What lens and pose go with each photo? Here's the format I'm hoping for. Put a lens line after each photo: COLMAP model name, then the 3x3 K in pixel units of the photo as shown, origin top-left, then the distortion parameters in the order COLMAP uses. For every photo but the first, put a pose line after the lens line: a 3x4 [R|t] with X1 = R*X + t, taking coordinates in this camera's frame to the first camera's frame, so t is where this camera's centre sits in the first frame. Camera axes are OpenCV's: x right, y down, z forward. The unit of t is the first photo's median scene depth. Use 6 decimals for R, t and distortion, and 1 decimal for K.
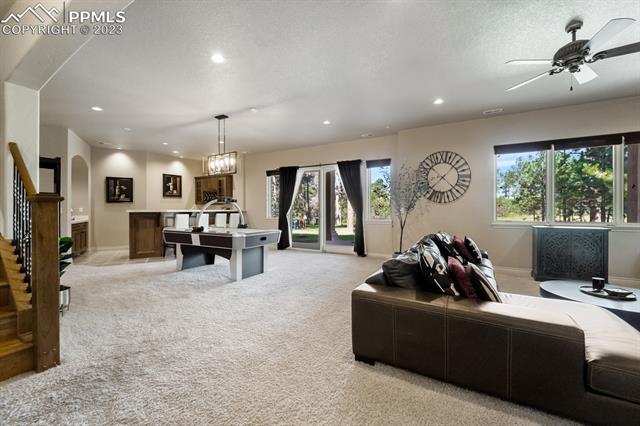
lens RADIAL K [[260.9, 0, 322.2], [0, 260.9, 213.9], [0, 0, 1]] dist [-0.002924, -0.000272]
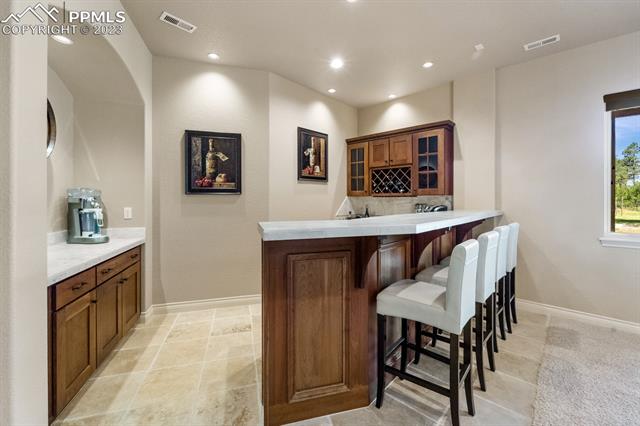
lens RADIAL K [[260.9, 0, 318.3], [0, 260.9, 207.9], [0, 0, 1]] dist [-0.002924, -0.000272]
pose [[0.972253, 0.004666, -0.233887, -0.515105], [-0.002321, 0.999944, 0.010299, -0.025135], [0.233922, -0.009470, 0.972209, 0.630883]]
